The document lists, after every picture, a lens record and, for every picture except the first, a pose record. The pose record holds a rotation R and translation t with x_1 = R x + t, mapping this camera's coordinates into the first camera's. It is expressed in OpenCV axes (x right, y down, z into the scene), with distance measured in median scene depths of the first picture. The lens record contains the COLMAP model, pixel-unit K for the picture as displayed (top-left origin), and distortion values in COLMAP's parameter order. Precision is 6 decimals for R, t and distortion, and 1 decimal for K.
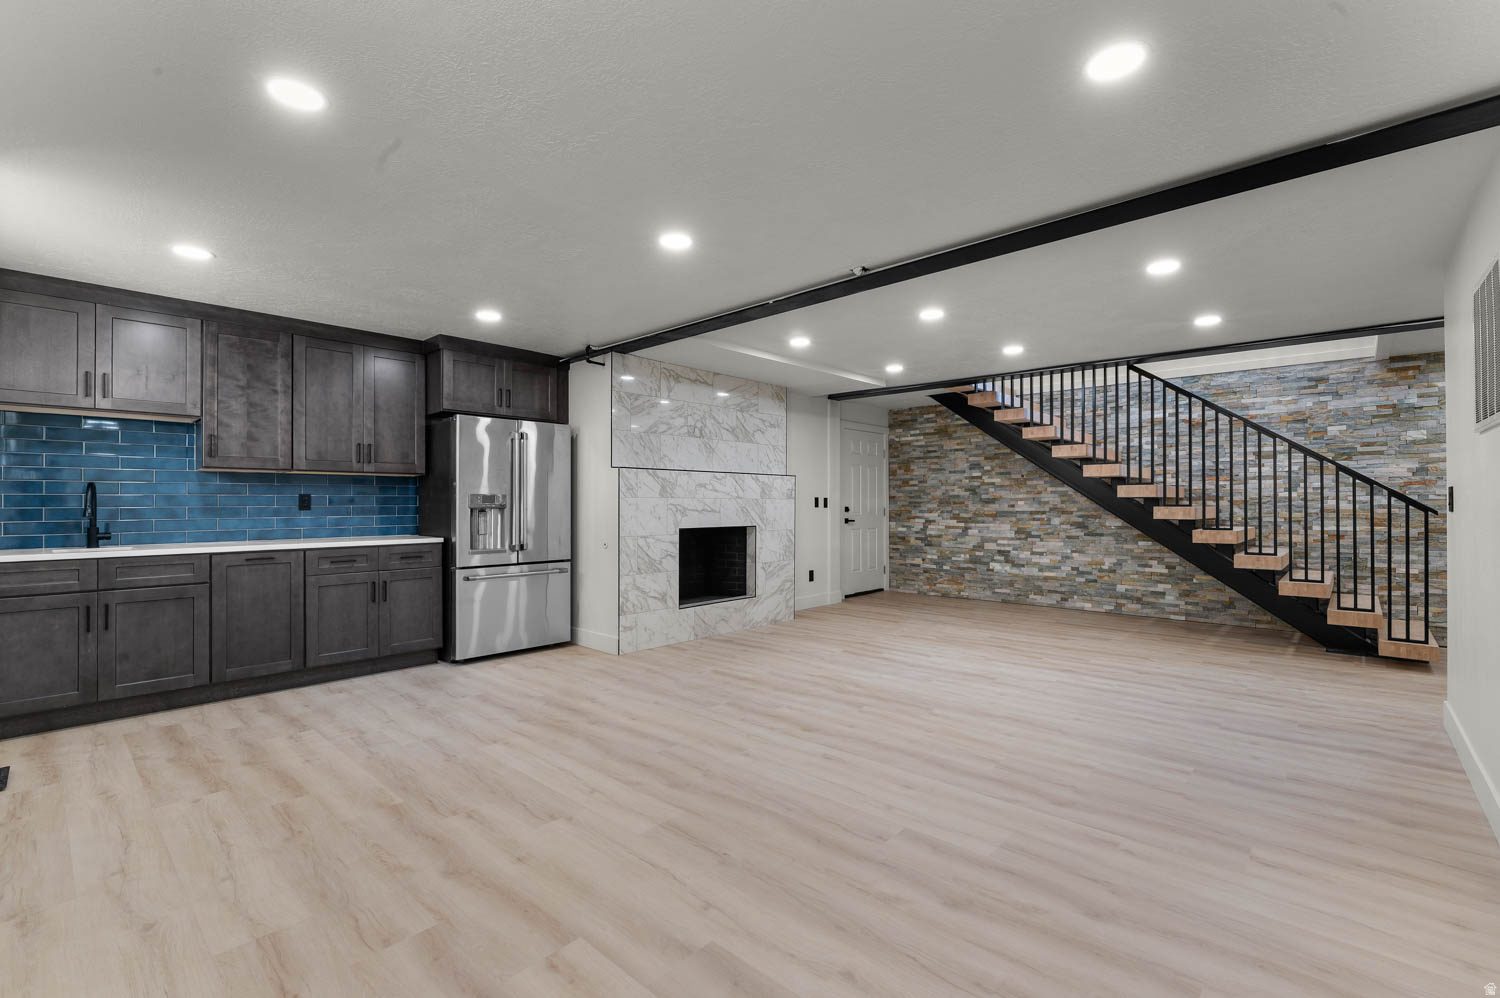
lens RADIAL K [[646.5, 0, 774.7], [0, 646.5, 506.1], [0, 0, 1]] dist [-0.004279, -0.000548]
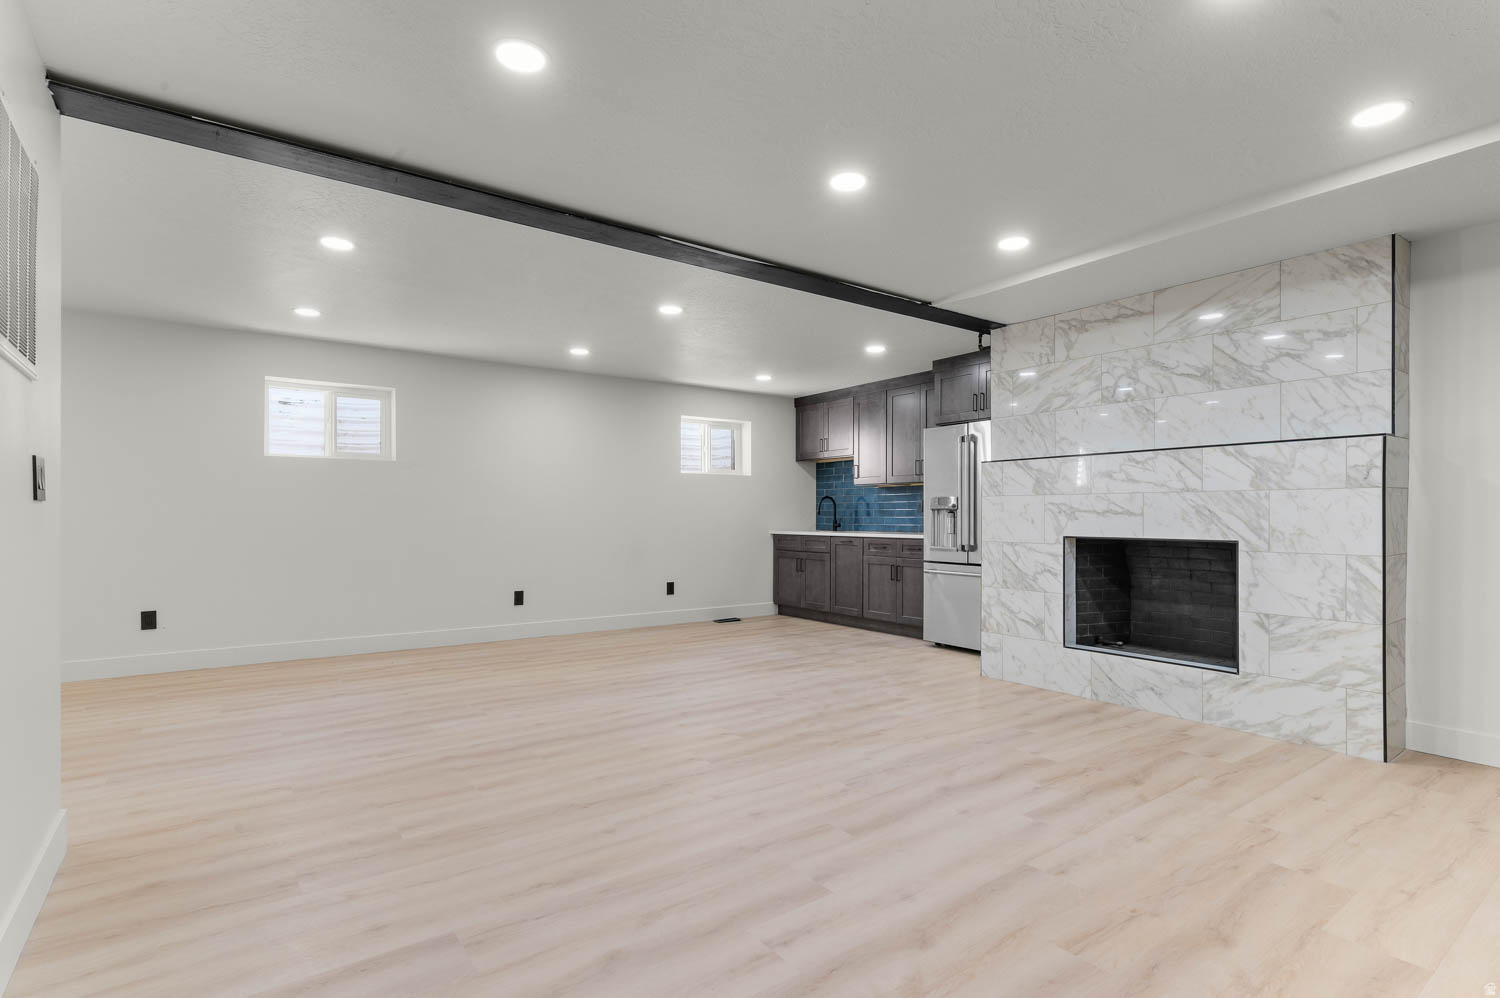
lens RADIAL K [[739.3, 0, 753.1], [0, 739.3, 520.9], [0, 0, 1]] dist [0.002346, 0.000254]
pose [[-0.217324, 0.006282, -0.976079, 0.787471], [-0.006616, 0.999947, 0.007908, 0.013696], [0.976077, 0.008177, -0.217271, 0.891671]]
